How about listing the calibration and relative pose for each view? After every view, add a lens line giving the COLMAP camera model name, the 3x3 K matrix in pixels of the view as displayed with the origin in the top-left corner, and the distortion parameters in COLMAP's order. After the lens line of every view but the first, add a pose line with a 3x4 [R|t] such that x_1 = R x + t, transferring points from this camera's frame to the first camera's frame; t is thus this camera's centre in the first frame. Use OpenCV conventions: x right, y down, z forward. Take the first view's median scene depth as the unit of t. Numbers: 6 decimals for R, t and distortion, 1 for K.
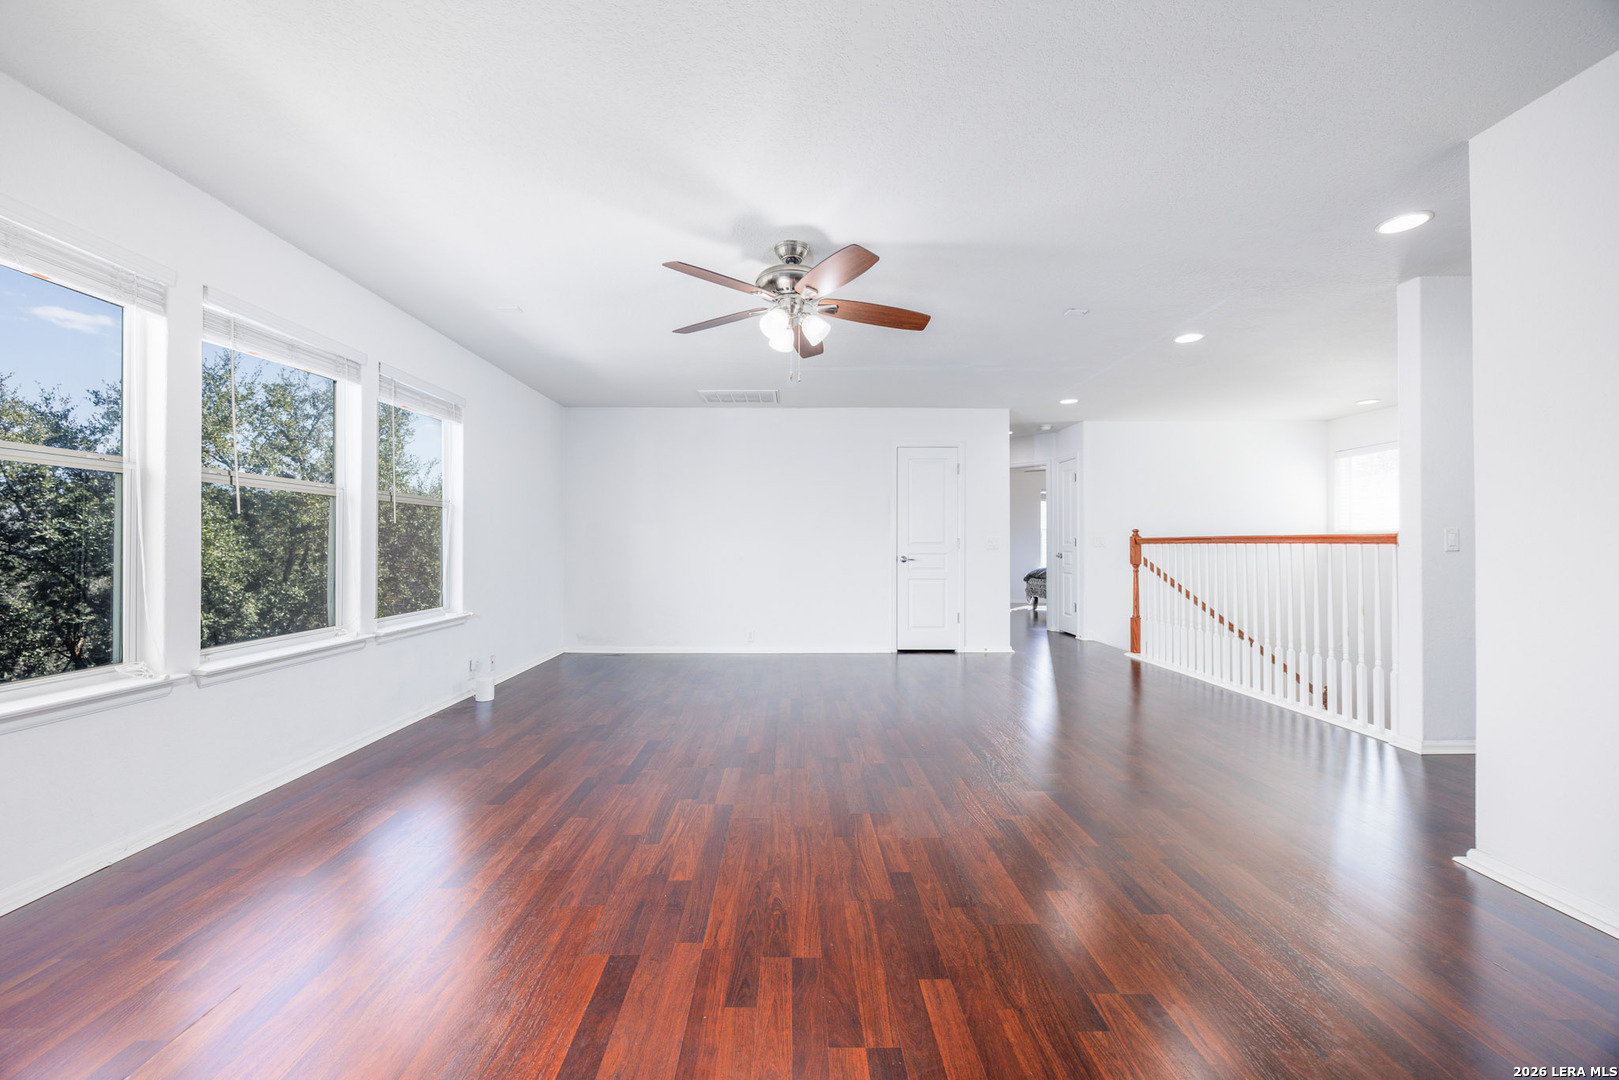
lens RADIAL K [[625.3, 0, 801.7], [0, 625.3, 541.7], [0, 0, 1]] dist [-0.002497, -0.000326]
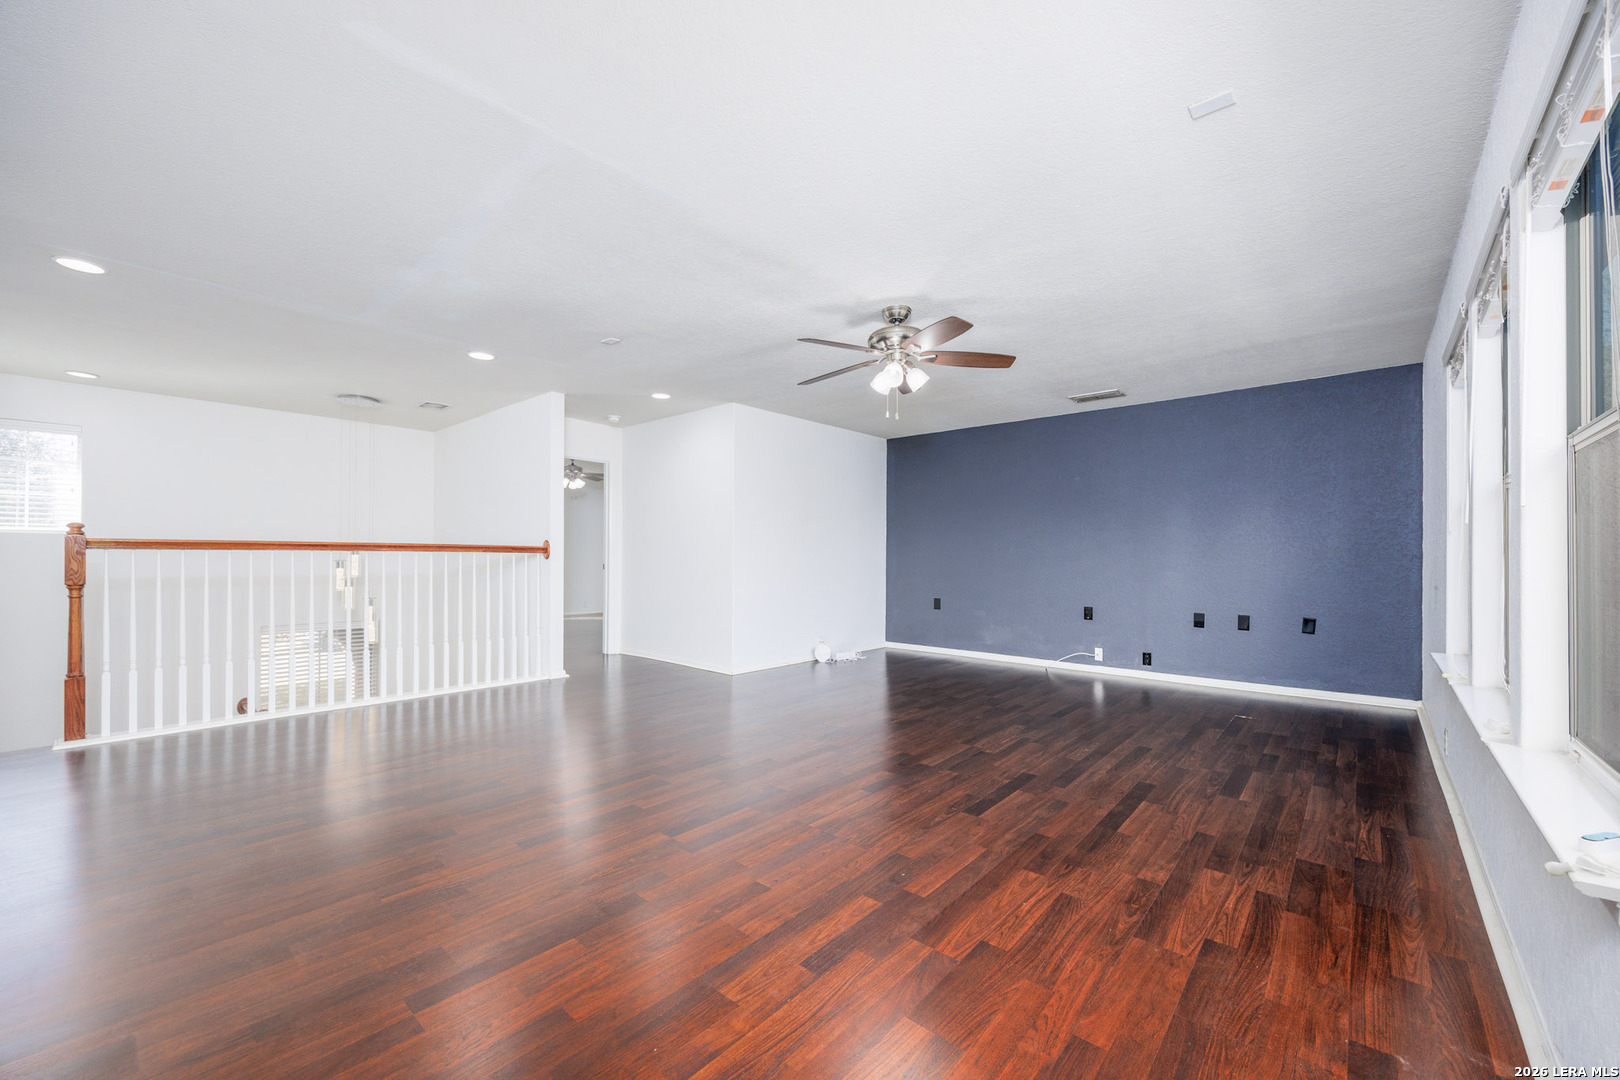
lens RADIAL K [[625.6, 0, 802.2], [0, 625.6, 541.7], [0, 0, 1]] dist [-0.002497, -0.000326]
pose [[-0.729336, 0.010814, 0.684071, -0.792716], [-0.010981, 0.999561, -0.027509, 0.011999], [-0.684068, -0.027575, -0.728897, 2.211972]]
